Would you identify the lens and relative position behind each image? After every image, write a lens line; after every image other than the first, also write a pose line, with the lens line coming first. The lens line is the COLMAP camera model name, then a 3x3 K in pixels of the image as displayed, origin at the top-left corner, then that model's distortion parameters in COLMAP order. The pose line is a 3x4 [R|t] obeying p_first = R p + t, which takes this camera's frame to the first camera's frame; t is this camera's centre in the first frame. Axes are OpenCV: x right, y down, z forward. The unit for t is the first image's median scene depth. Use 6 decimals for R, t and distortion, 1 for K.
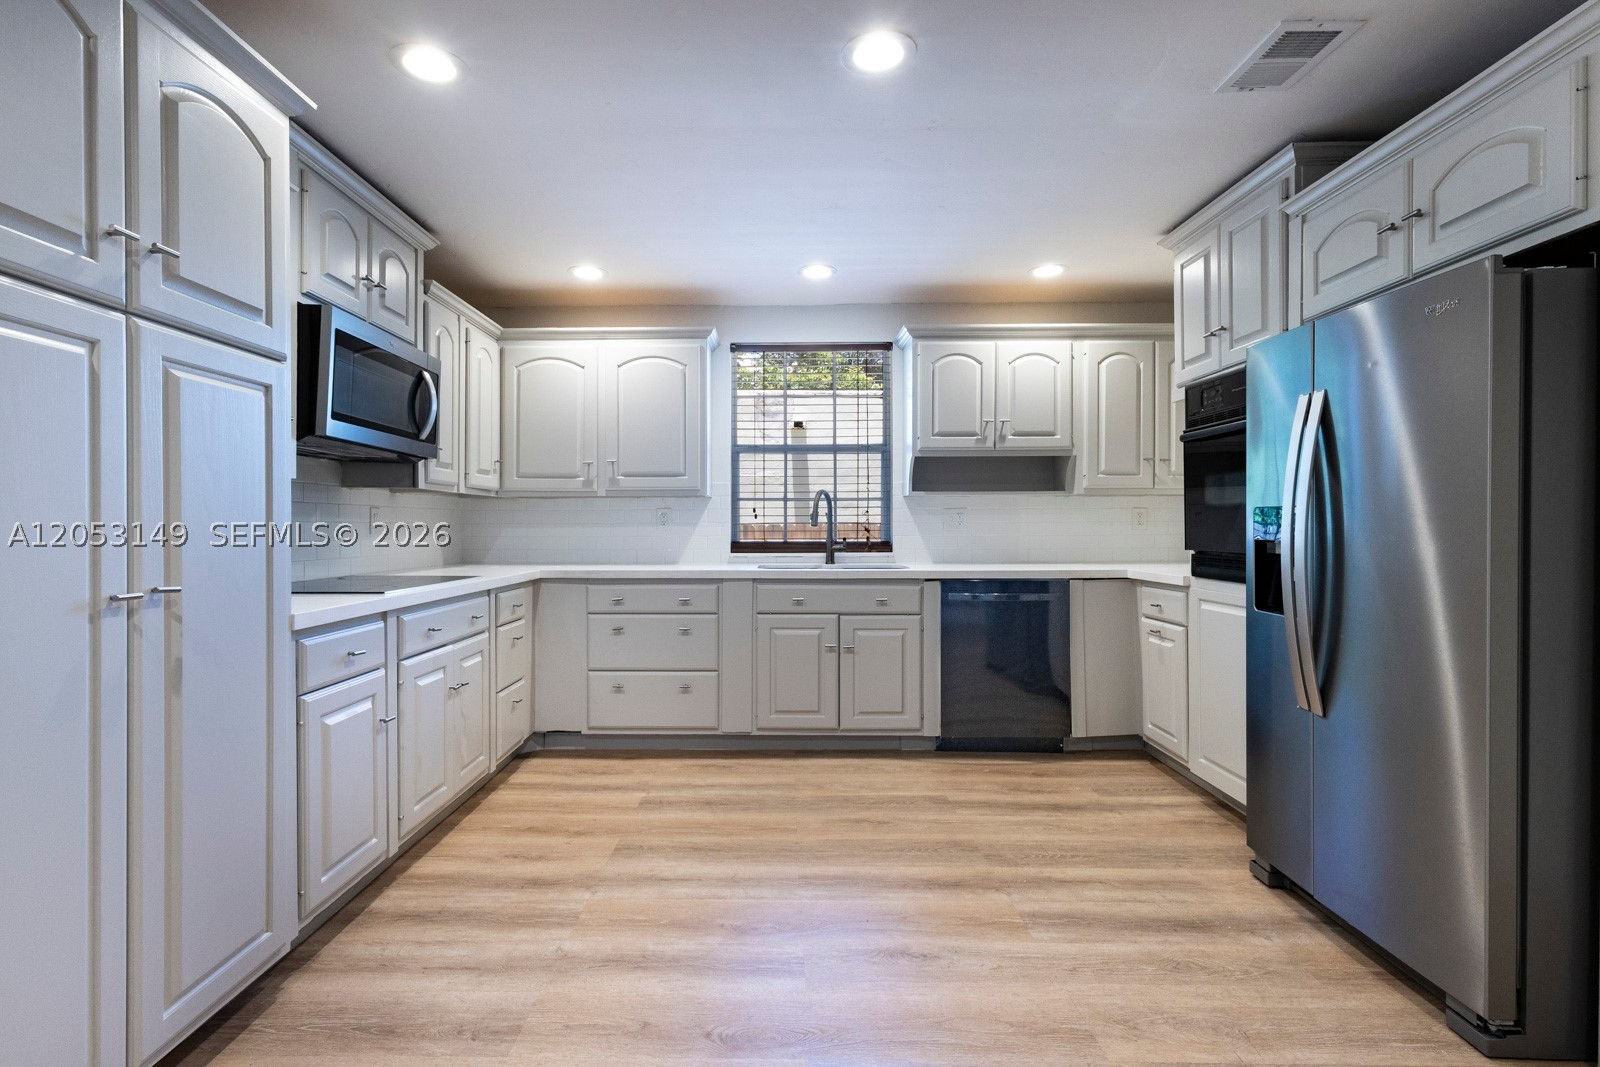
lens RADIAL K [[778.0, 0, 790.2], [0, 778.0, 523.9], [0, 0, 1]] dist [0.000788, -0.000210]
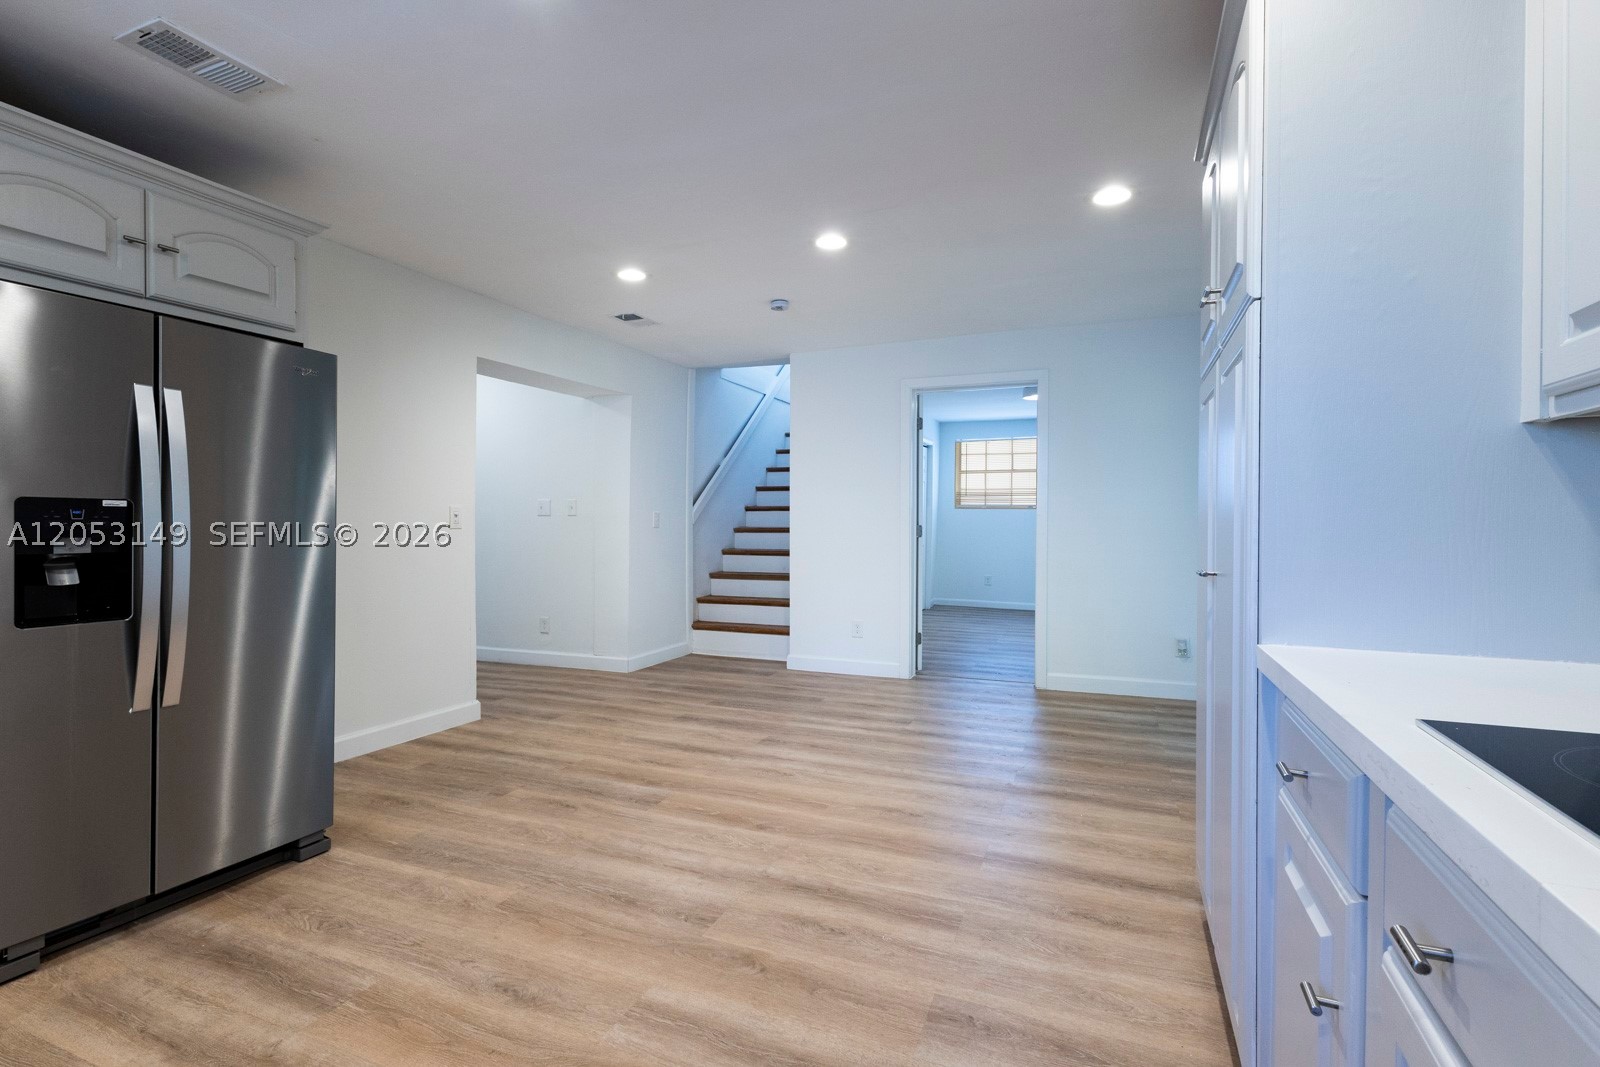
lens RADIAL K [[778.0, 0, 790.2], [0, 778.0, 523.9], [0, 0, 1]] dist [0.000788, -0.000210]
pose [[-0.922942, -0.002203, 0.384932, -0.478341], [-0.001616, 0.999997, 0.001849, 0.004632], [-0.384935, 0.001085, -0.922943, 1.682079]]
